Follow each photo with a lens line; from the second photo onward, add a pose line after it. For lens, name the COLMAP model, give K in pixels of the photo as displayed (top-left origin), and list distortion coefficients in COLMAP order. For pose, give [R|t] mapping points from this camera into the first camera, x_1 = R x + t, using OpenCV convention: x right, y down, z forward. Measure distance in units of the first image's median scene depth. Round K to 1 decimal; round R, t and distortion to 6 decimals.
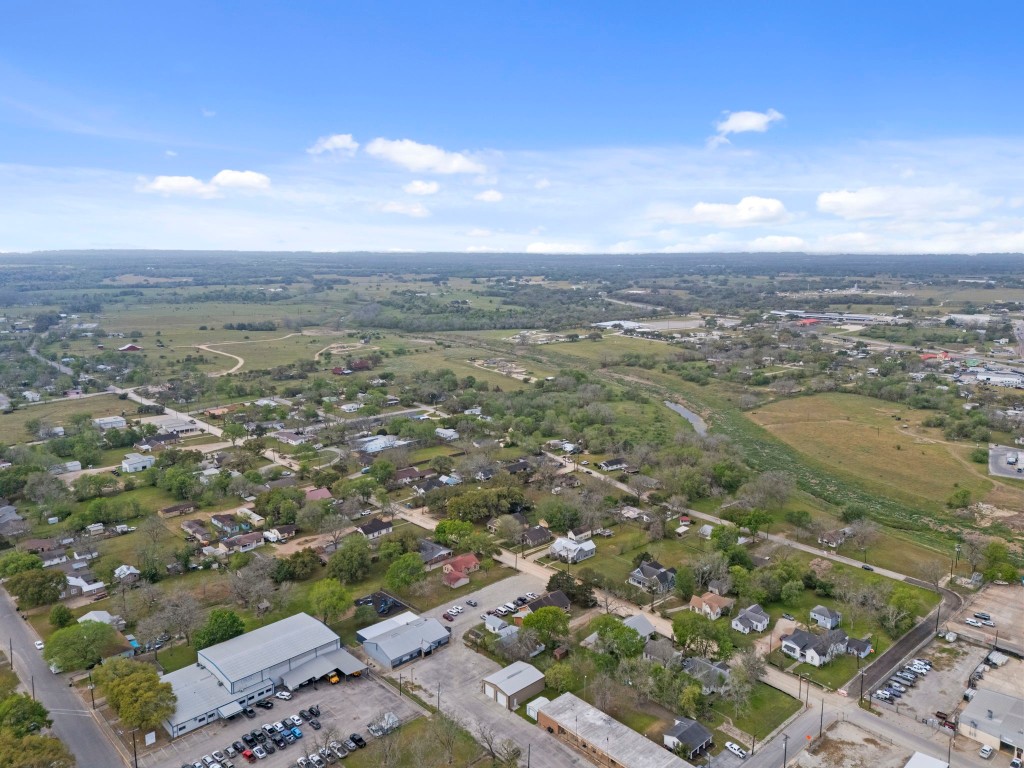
lens RADIAL K [[746.9, 0, 514.0], [0, 746.9, 383.2], [0, 0, 1]] dist [0.080115, -0.070467]
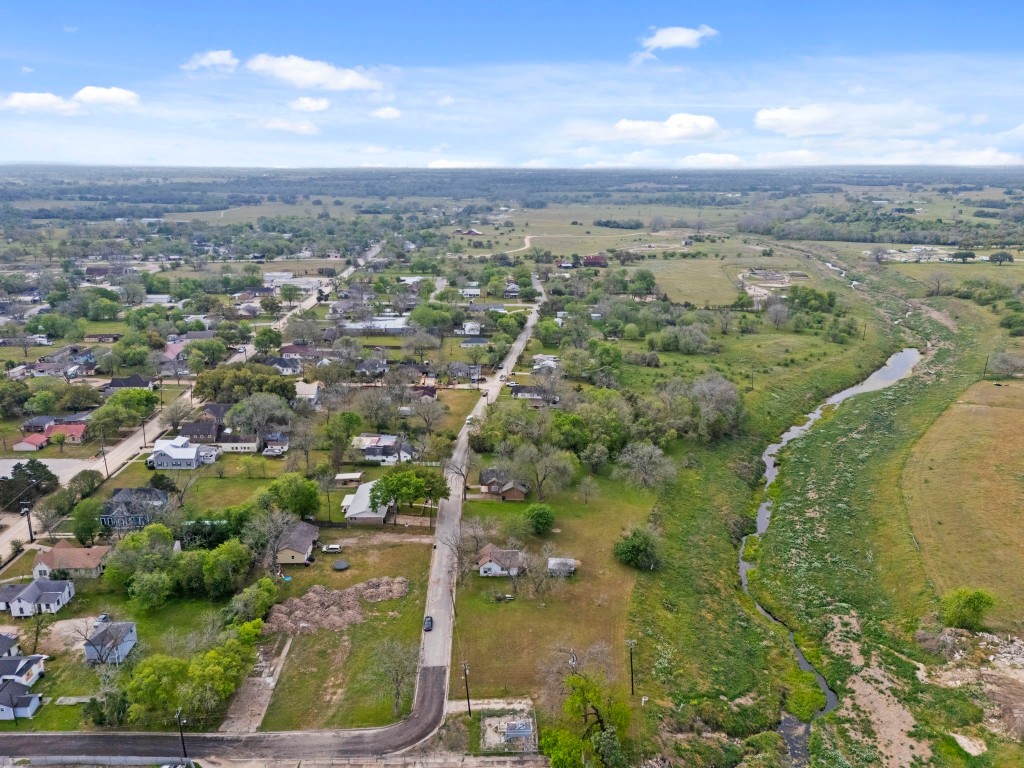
lens RADIAL K [[746.9, 0, 514.0], [0, 746.9, 383.2], [0, 0, 1]] dist [0.080115, -0.070467]
pose [[0.742880, 0.190273, -0.641814, 0.489155], [-0.122405, 0.981200, 0.149208, -0.002338], [0.658138, -0.032283, 0.752205, 0.393816]]
